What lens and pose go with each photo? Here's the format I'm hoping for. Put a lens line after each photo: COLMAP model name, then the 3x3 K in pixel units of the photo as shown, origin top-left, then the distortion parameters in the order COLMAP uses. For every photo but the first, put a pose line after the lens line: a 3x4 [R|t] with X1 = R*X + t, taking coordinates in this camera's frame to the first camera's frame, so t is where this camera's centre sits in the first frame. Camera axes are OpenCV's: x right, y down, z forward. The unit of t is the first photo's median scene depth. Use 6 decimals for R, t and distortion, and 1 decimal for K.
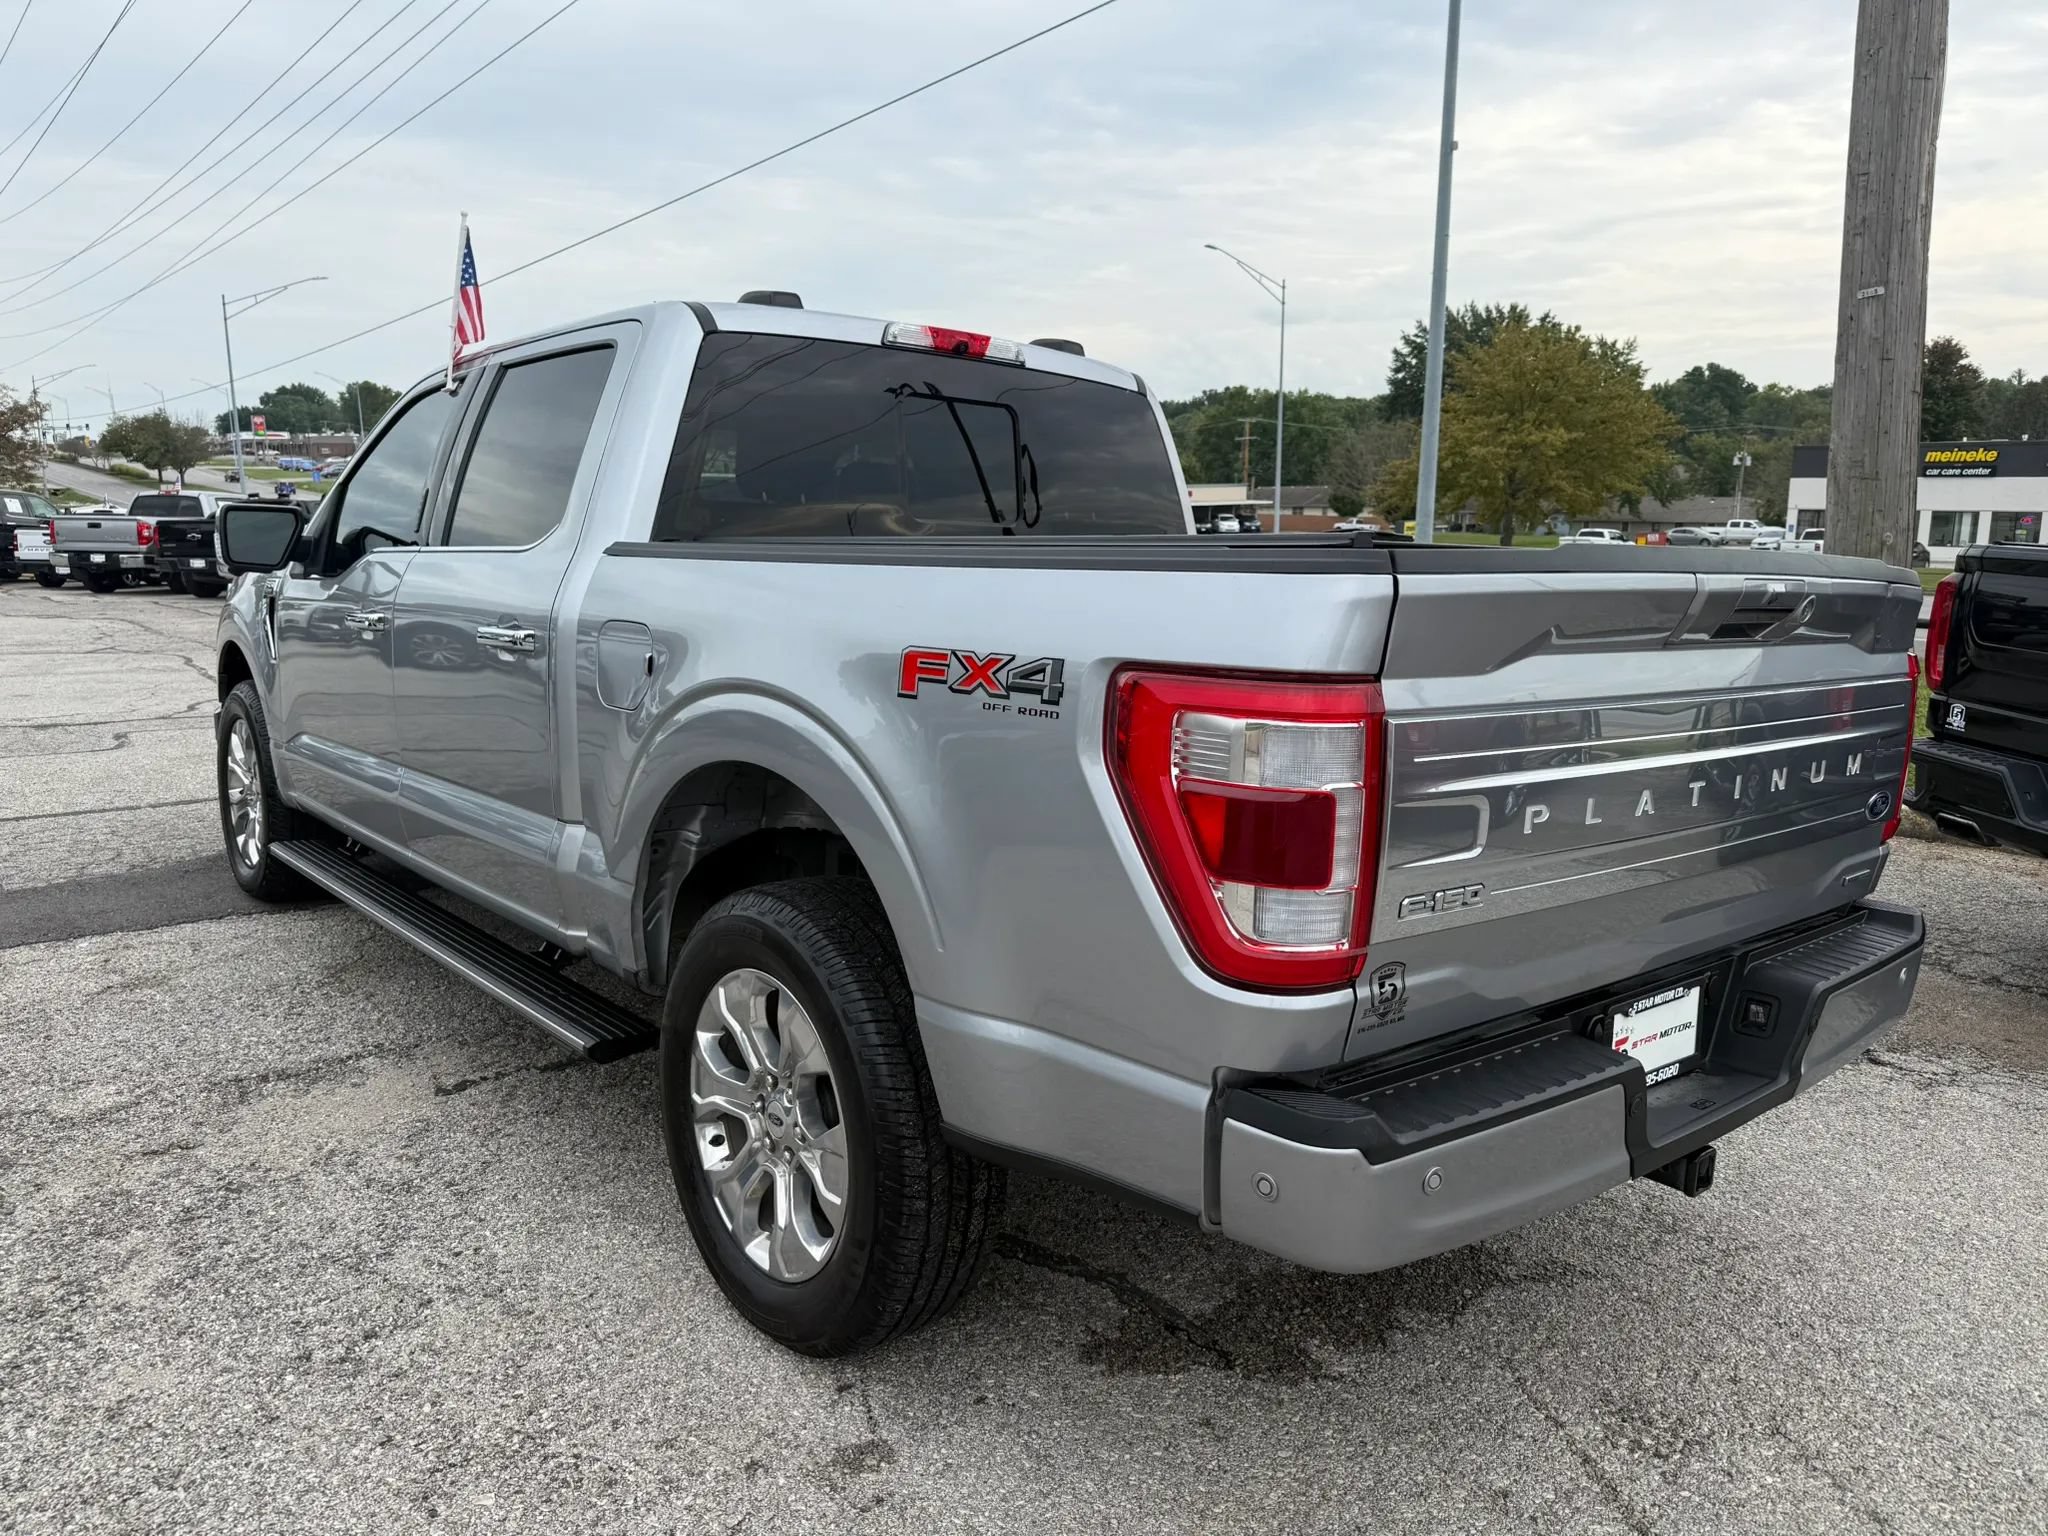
lens RADIAL K [[1470.7, 0, 1031.0], [0, 1470.7, 775.7], [0, 0, 1]] dist [0.015154, -0.024253]
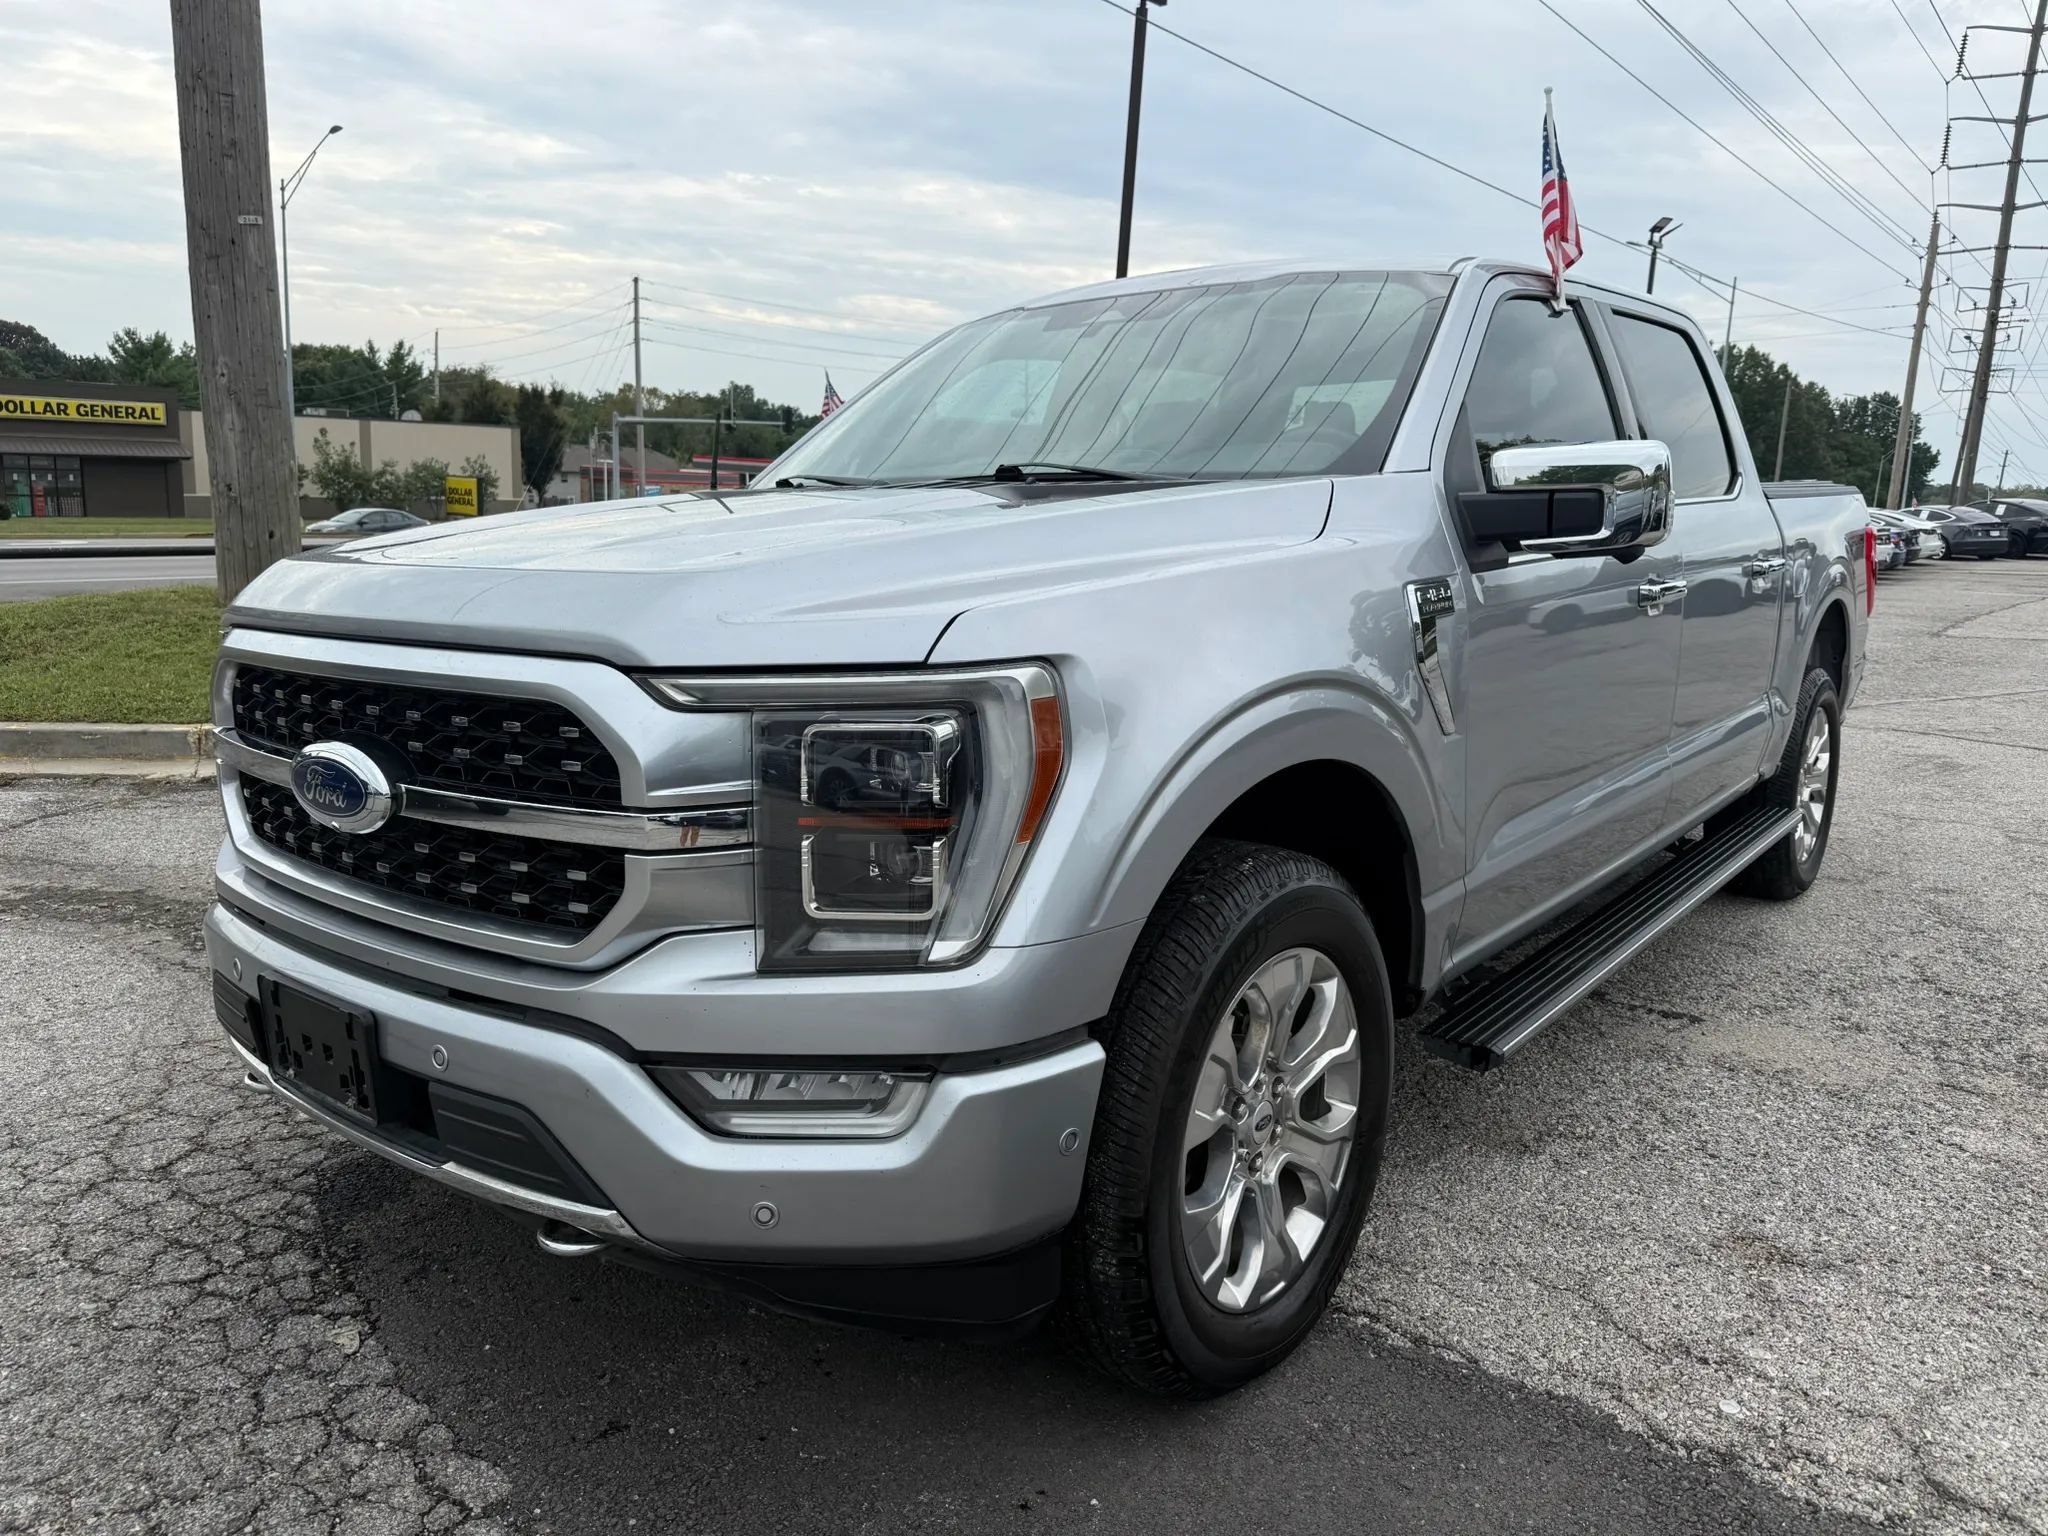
lens RADIAL K [[1470.7, 0, 1026.1], [0, 1470.7, 764.8], [0, 0, 1]] dist [0.015154, -0.024253]
pose [[-0.197933, -0.196827, 0.960251, -0.071659], [0.146831, 0.962626, 0.227579, -0.015051], [-0.969156, 0.186040, -0.161635, 0.089662]]
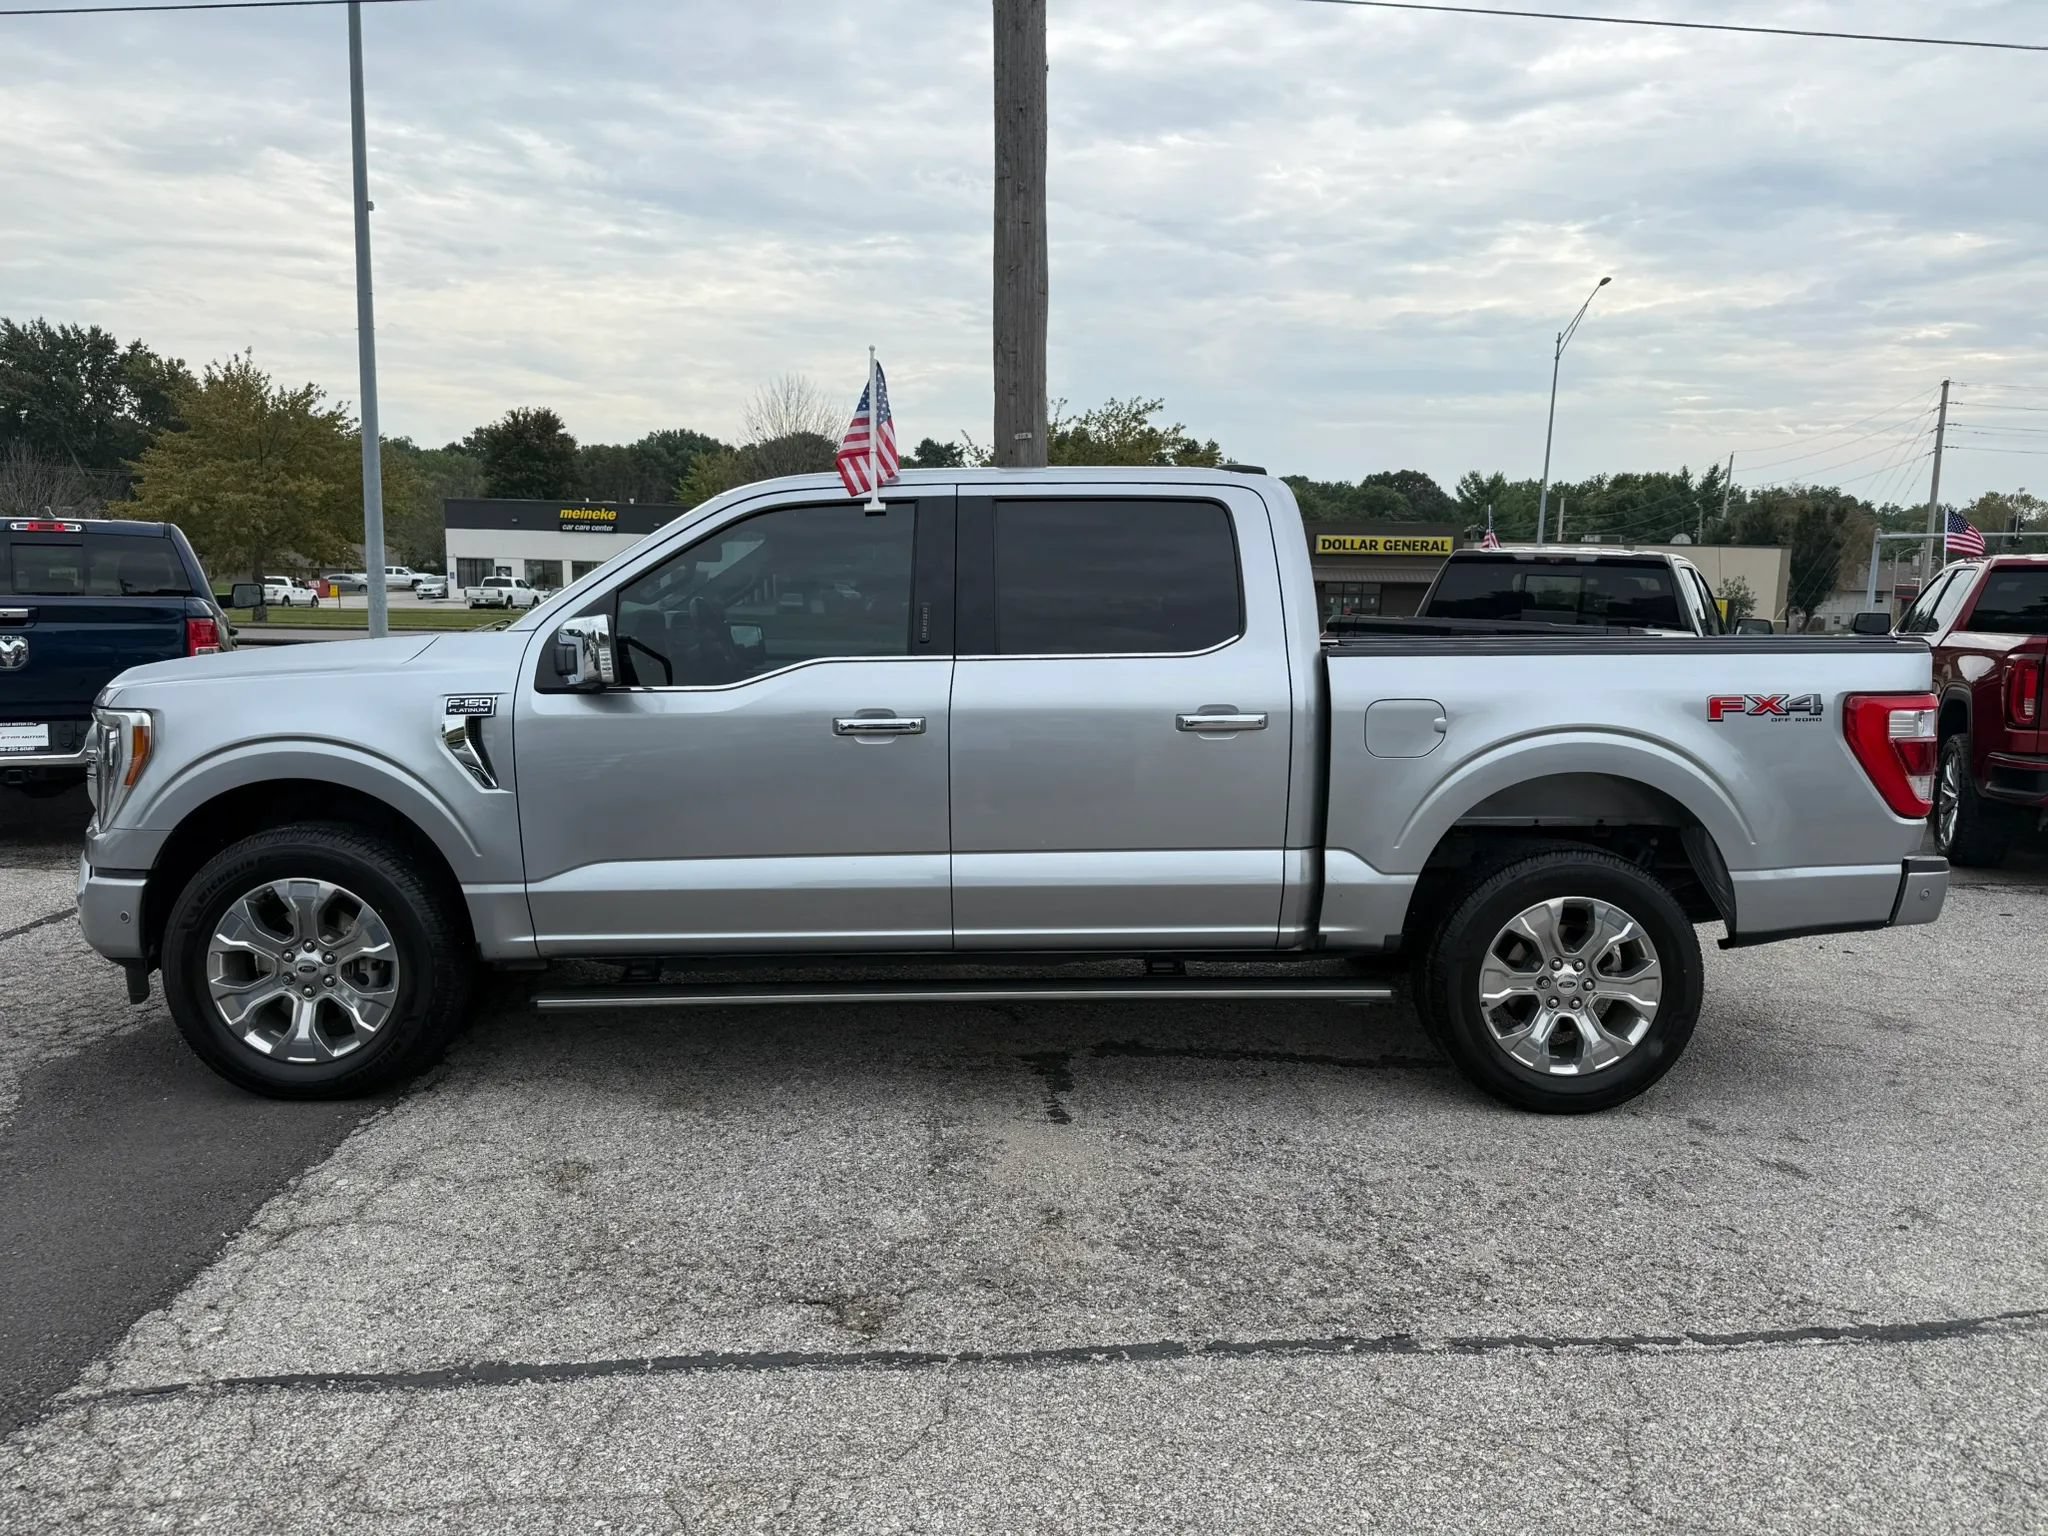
lens RADIAL K [[1470.7, 0, 1045.9], [0, 1470.7, 763.3], [0, 0, 1]] dist [0.015154, -0.024253]
pose [[0.615436, -0.098896, 0.781958, -0.071834], [0.127997, 0.991468, 0.024654, -0.005296], [-0.777725, 0.084915, 0.622843, 0.015336]]
